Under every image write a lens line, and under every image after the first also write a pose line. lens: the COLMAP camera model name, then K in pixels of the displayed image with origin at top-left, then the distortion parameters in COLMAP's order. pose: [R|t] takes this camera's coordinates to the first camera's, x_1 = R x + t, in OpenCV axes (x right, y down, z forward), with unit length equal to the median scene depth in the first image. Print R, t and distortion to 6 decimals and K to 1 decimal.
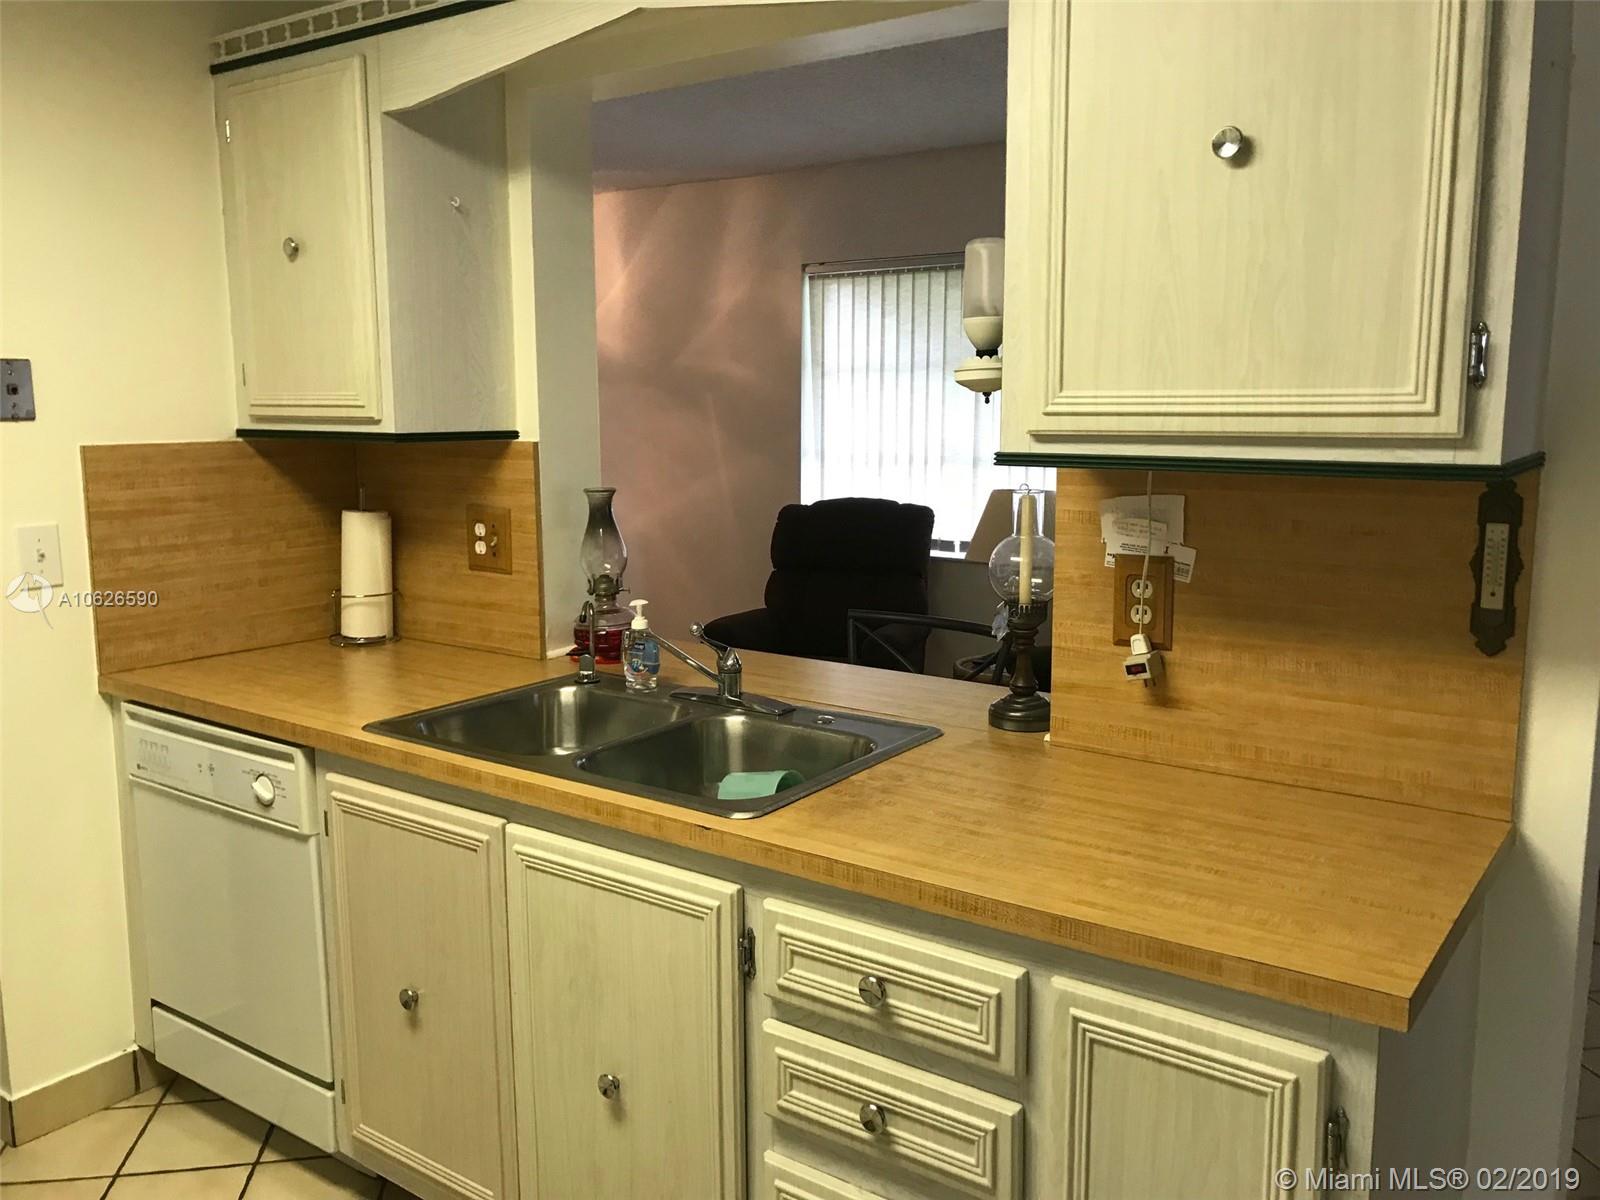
lens RADIAL K [[1325.3, 0, 774.8], [0, 1325.3, 599.4], [0, 0, 1]] dist [0.016038, 0.010253]
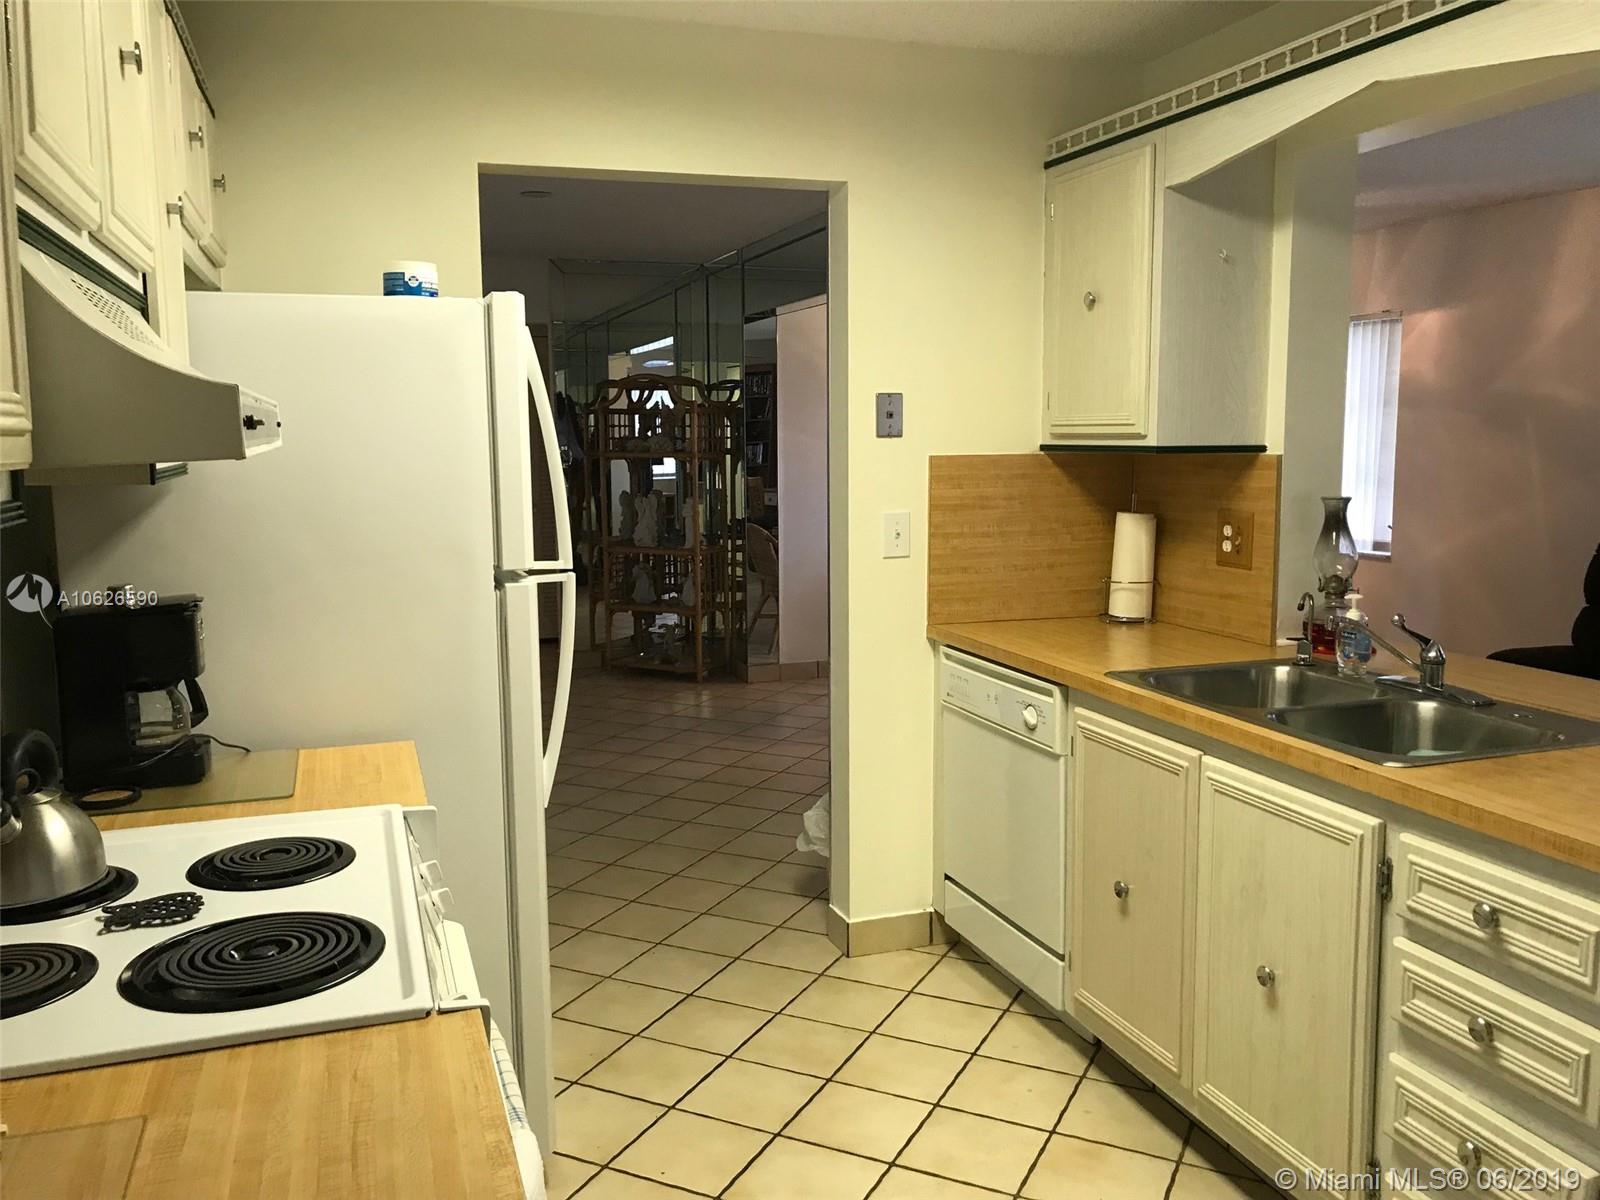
lens RADIAL K [[1295.4, 0, 801.8], [0, 1295.4, 595.4], [0, 0, 1]] dist [-0.018637, -0.009005]
pose [[0.833038, 0.066255, -0.549235, 0.106820], [-0.078021, 0.996950, 0.001928, 0.035488], [0.547687, 0.041246, 0.835666, -0.171095]]
